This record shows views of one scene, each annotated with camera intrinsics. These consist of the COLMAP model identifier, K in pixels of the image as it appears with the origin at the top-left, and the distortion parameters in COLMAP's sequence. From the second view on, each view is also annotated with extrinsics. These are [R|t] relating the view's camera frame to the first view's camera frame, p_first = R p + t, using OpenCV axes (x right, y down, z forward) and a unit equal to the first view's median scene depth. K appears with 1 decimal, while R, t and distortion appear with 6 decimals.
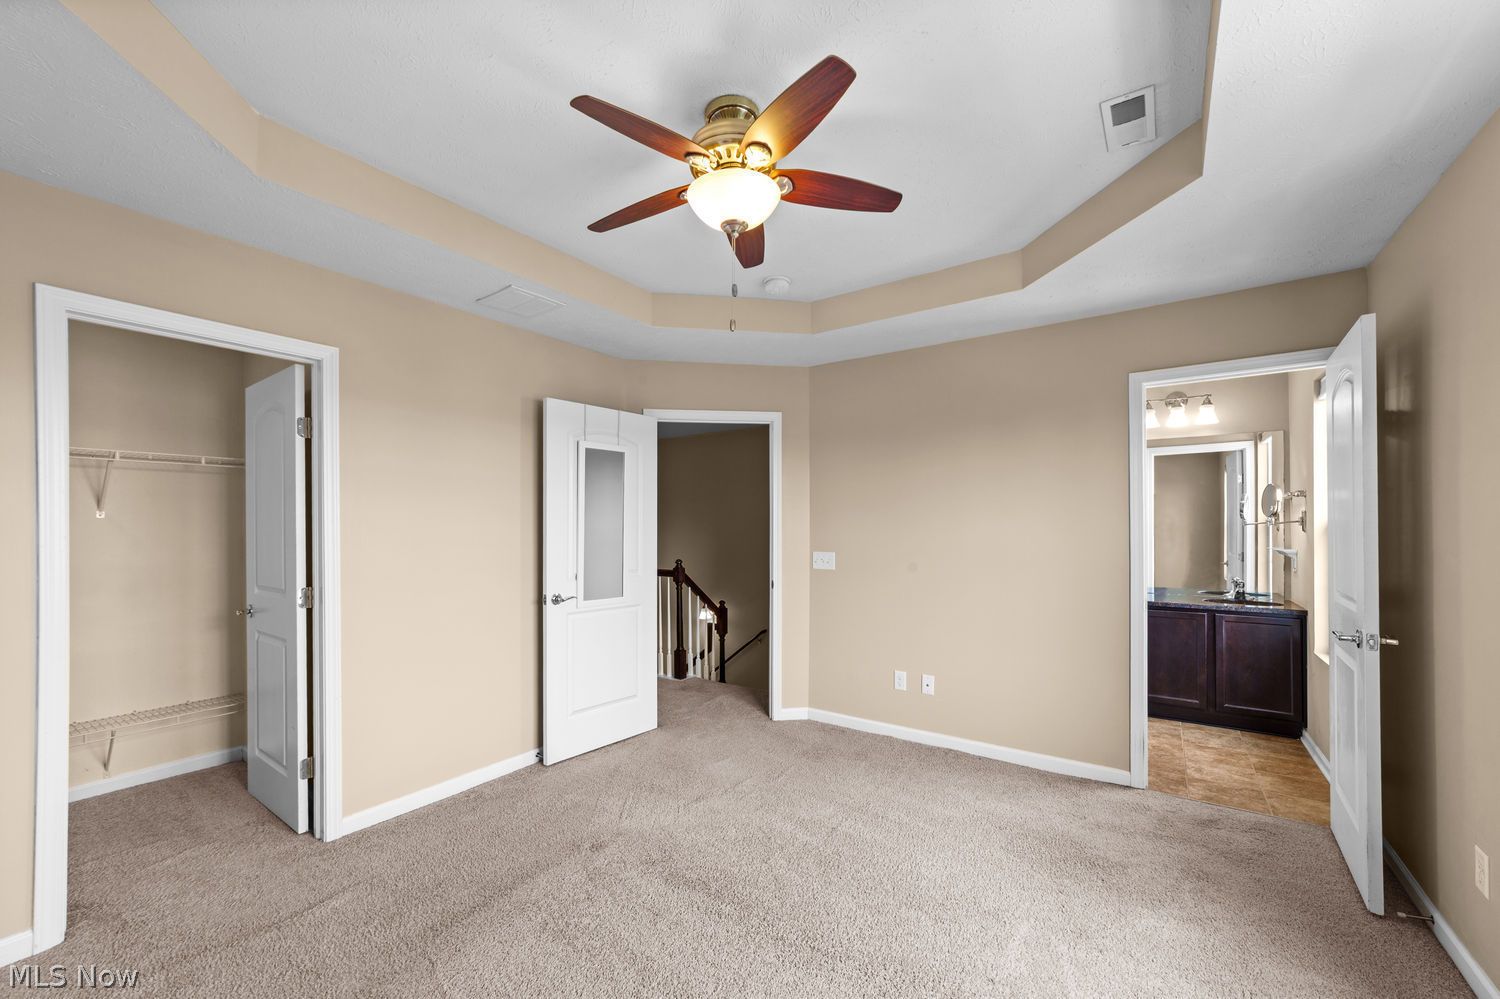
lens RADIAL K [[577.9, 0, 750.9], [0, 577.9, 511.0], [0, 0, 1]] dist [-0.014191, 0.004145]
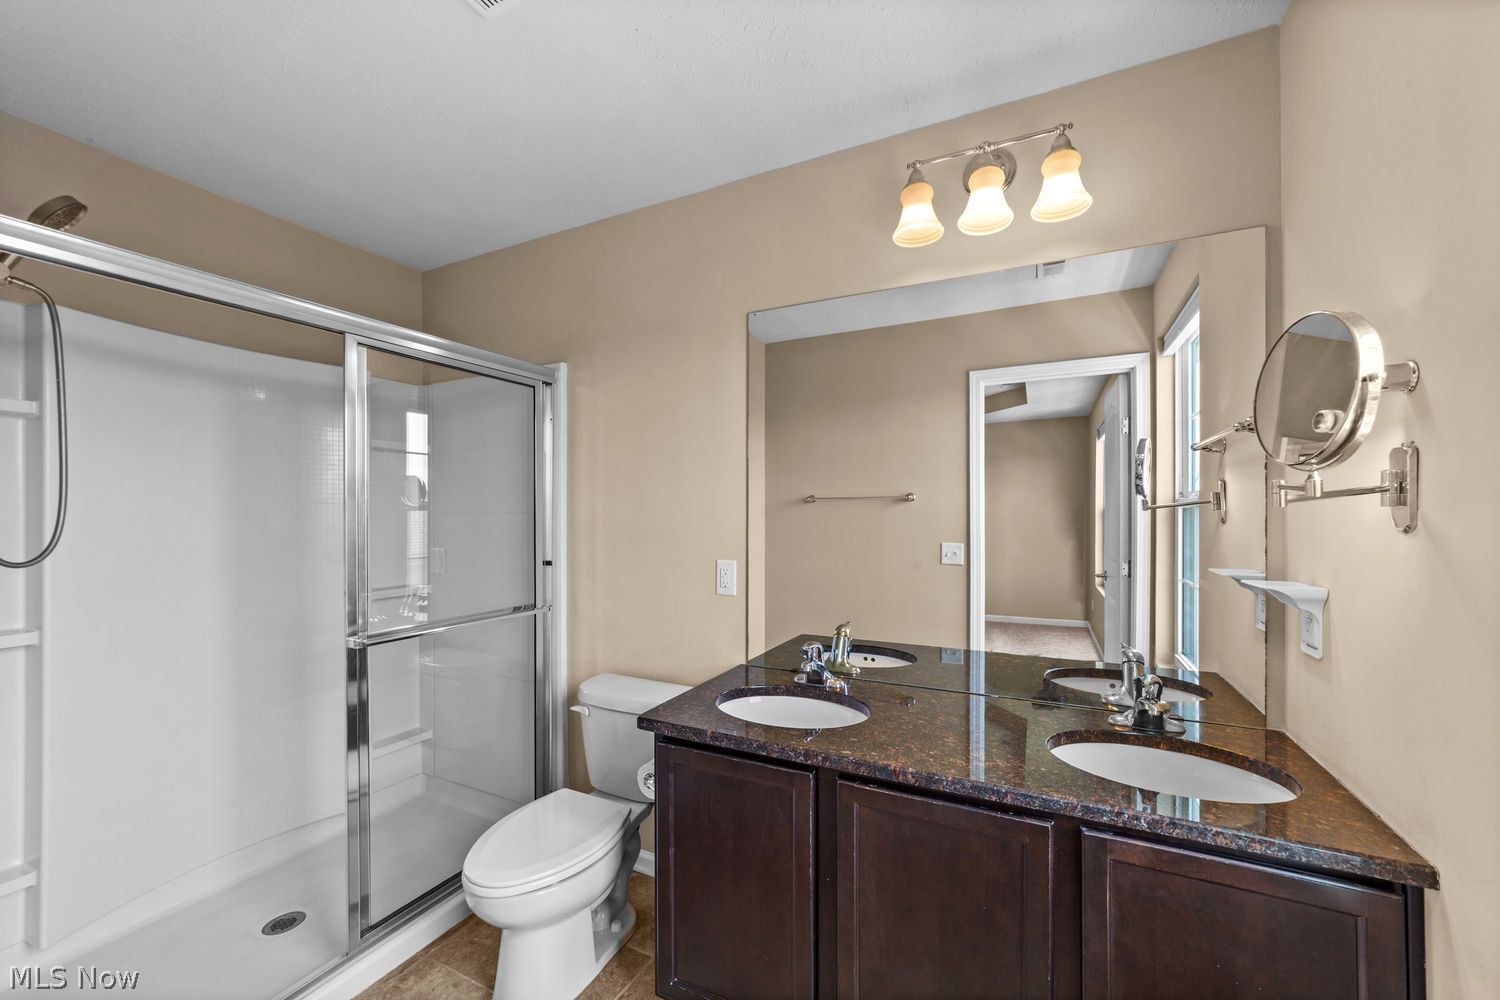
lens RADIAL K [[577.9, 0, 749.5], [0, 577.9, 509.3], [0, 0, 1]] dist [-0.014191, 0.004145]
pose [[0.988352, -0.007637, 0.151991, 0.563373], [0.005330, 0.999864, 0.015582, 0.018579], [-0.152089, -0.014591, 0.988259, 0.694405]]
